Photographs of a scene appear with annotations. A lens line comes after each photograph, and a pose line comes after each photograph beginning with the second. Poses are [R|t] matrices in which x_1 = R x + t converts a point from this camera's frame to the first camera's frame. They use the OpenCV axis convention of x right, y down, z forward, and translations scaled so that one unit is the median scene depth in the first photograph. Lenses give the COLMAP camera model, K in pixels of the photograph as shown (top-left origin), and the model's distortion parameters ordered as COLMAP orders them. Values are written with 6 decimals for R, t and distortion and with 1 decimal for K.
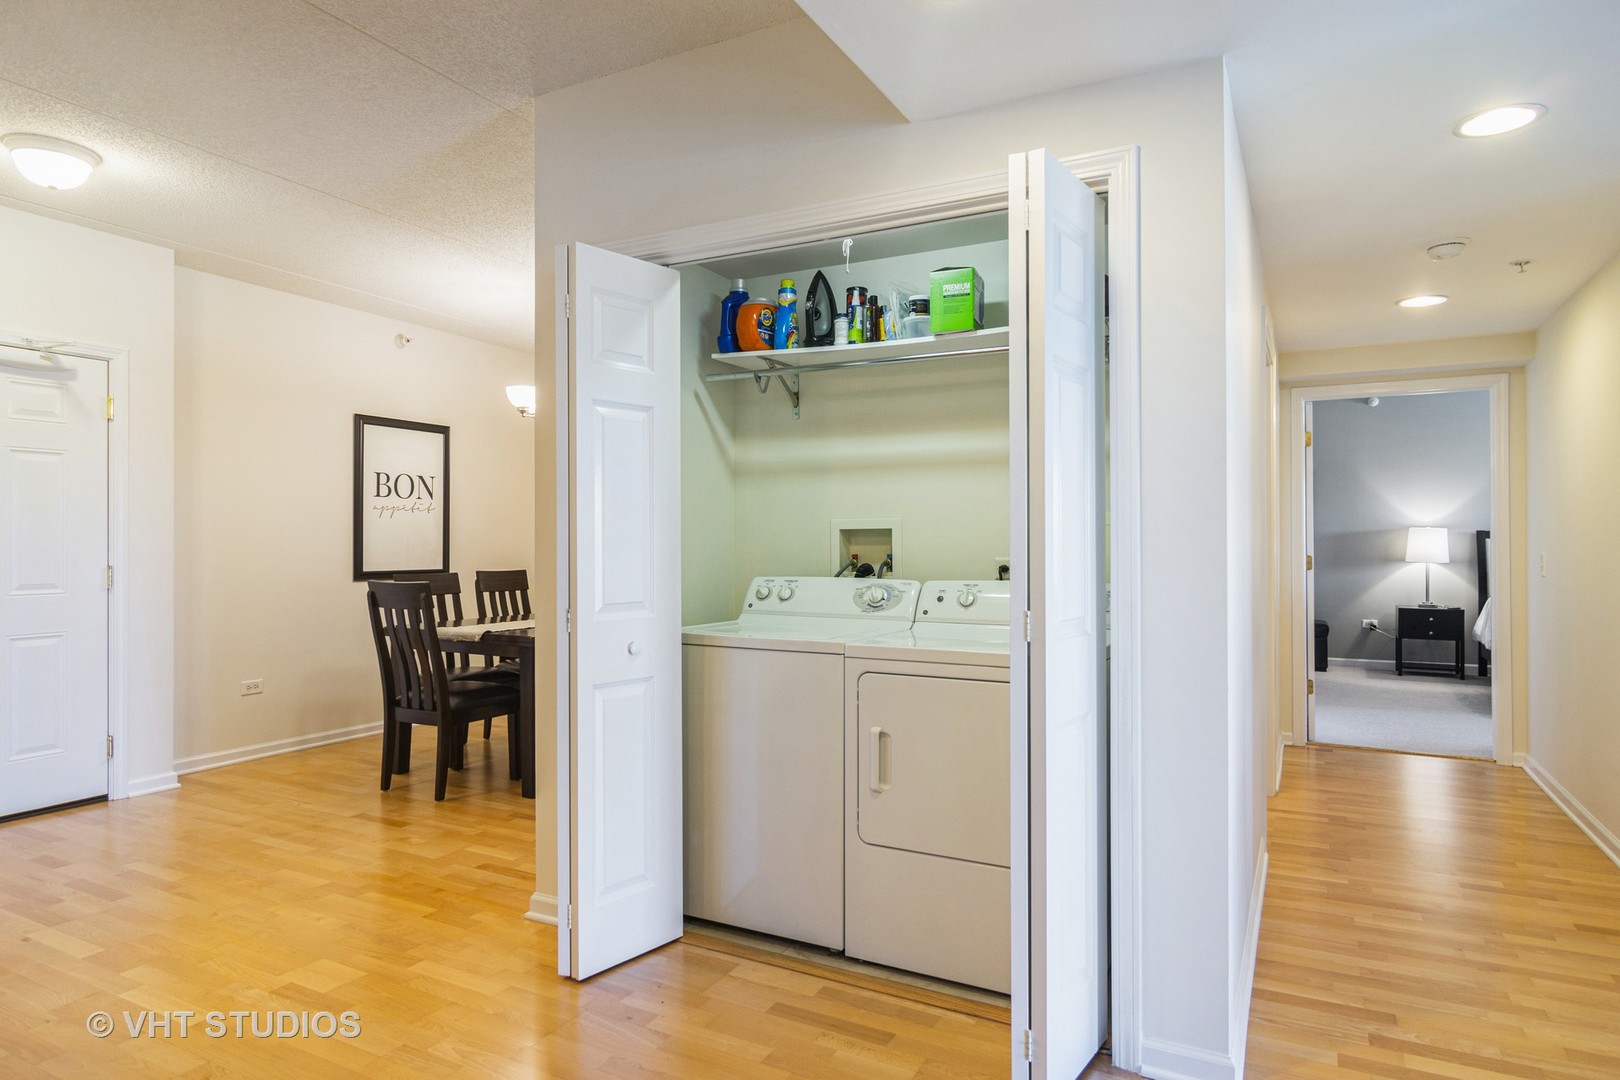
lens RADIAL K [[932.9, 0, 811.5], [0, 932.9, 538.3], [0, 0, 1]] dist [-0.001443, 0.000961]
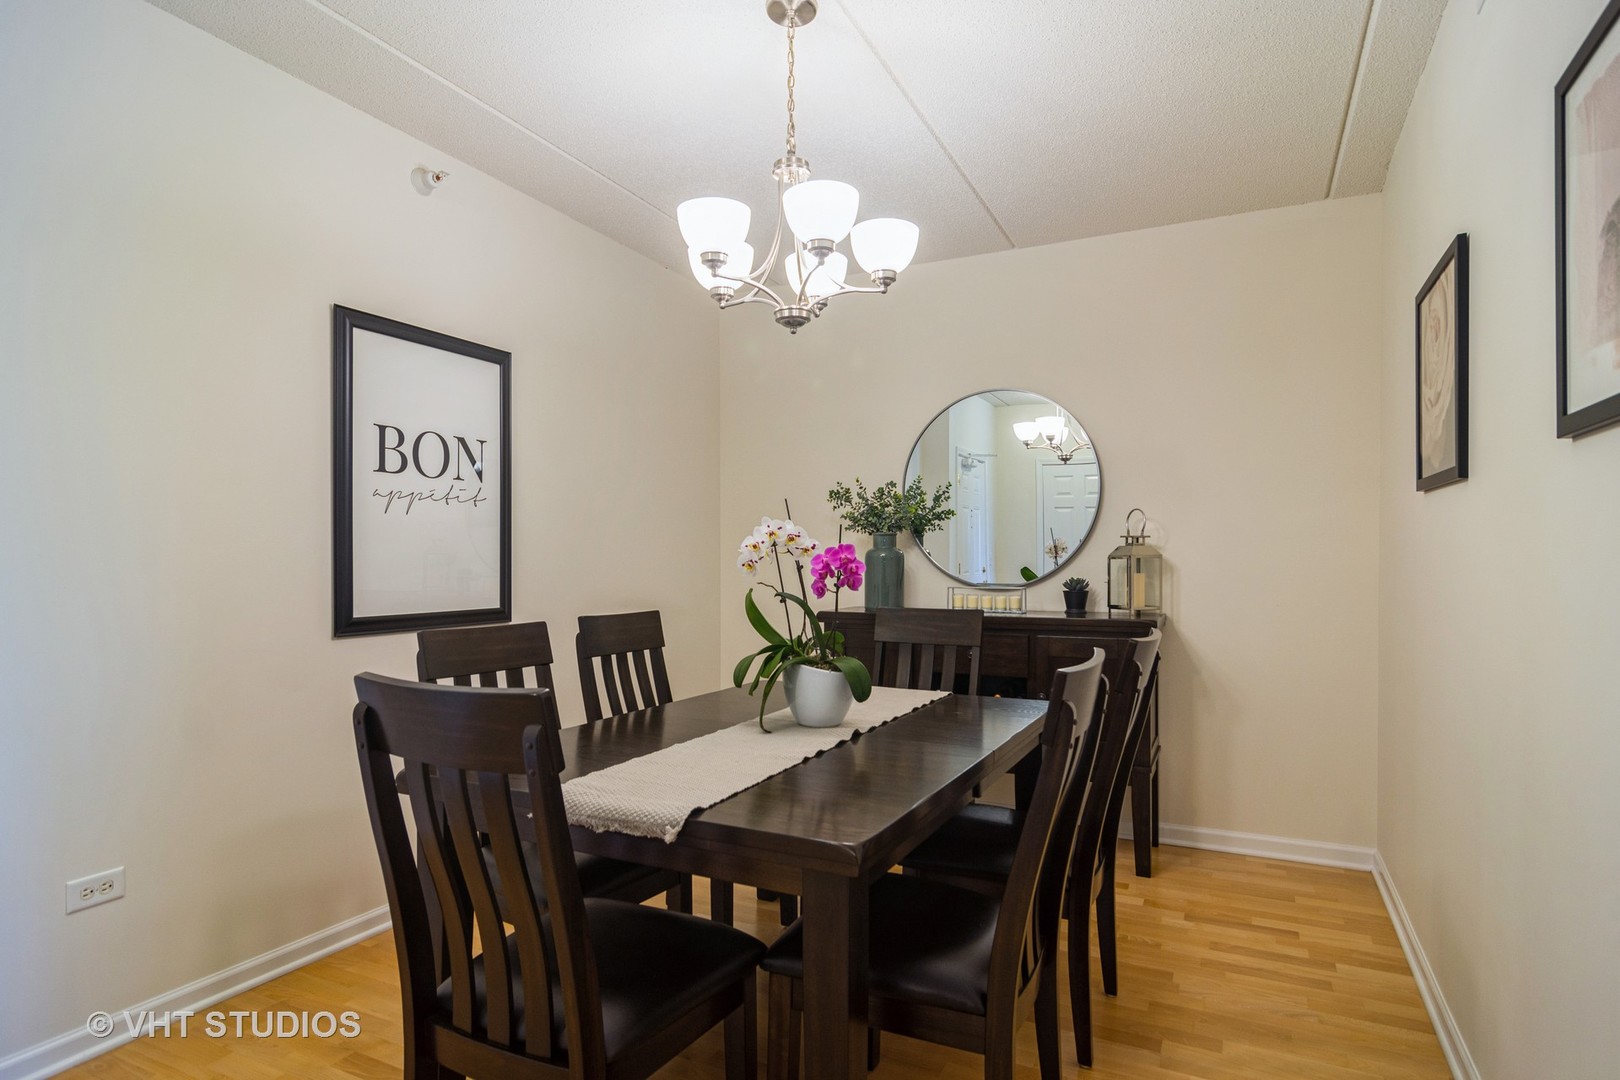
lens RADIAL K [[871.7, 0, 812.6], [0, 871.7, 552.5], [0, 0, 1]] dist [0.000854, 0.000639]
pose [[0.999613, -0.004603, 0.027425, -0.238831], [0.004638, 0.999988, -0.001235, 0.001364], [-0.027419, 0.001361, 0.999623, 0.509163]]
